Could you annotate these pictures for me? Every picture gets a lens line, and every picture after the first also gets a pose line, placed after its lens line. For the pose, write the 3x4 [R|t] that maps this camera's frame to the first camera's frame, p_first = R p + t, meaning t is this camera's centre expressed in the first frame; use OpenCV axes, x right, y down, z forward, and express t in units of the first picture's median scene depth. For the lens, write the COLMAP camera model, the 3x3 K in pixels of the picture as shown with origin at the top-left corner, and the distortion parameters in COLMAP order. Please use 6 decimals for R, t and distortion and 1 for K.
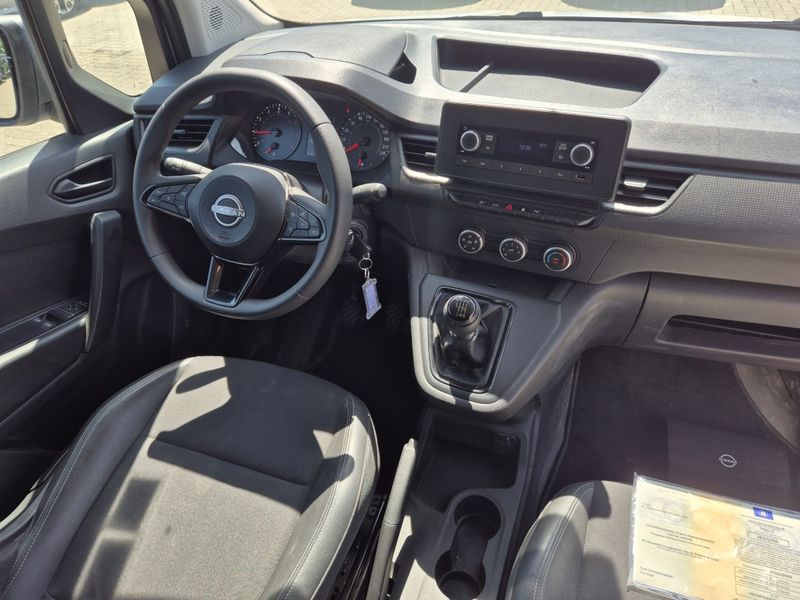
lens RADIAL K [[520.9, 0, 400.0], [0, 520.9, 300.0], [0, 0, 1]] dist [0.008233, -0.002085]
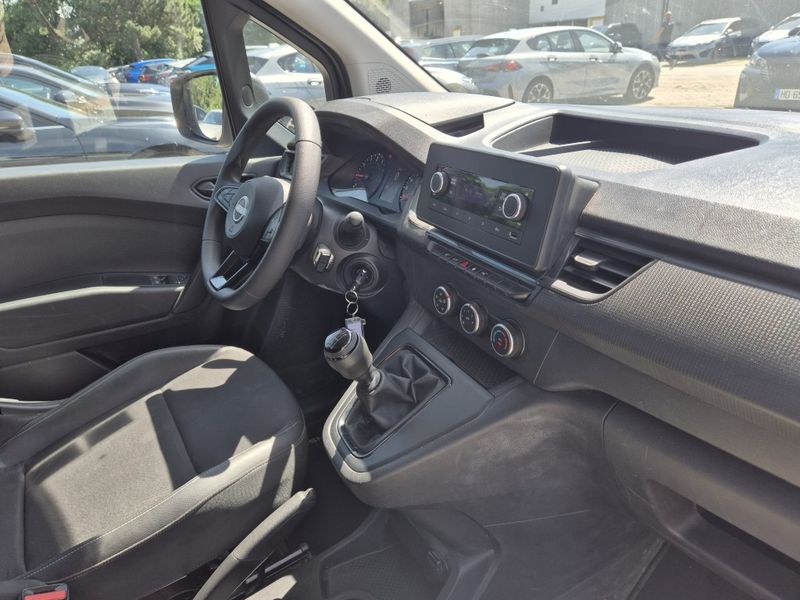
lens RADIAL K [[537.9, 0, 400.0], [0, 537.9, 300.0], [0, 0, 1]] dist [0.000716, -0.000789]
pose [[0.798210, 0.256135, -0.545211, 0.646099], [-0.366123, 0.925020, -0.101452, 0.004809], [0.478346, 0.280595, 0.832137, 0.240075]]
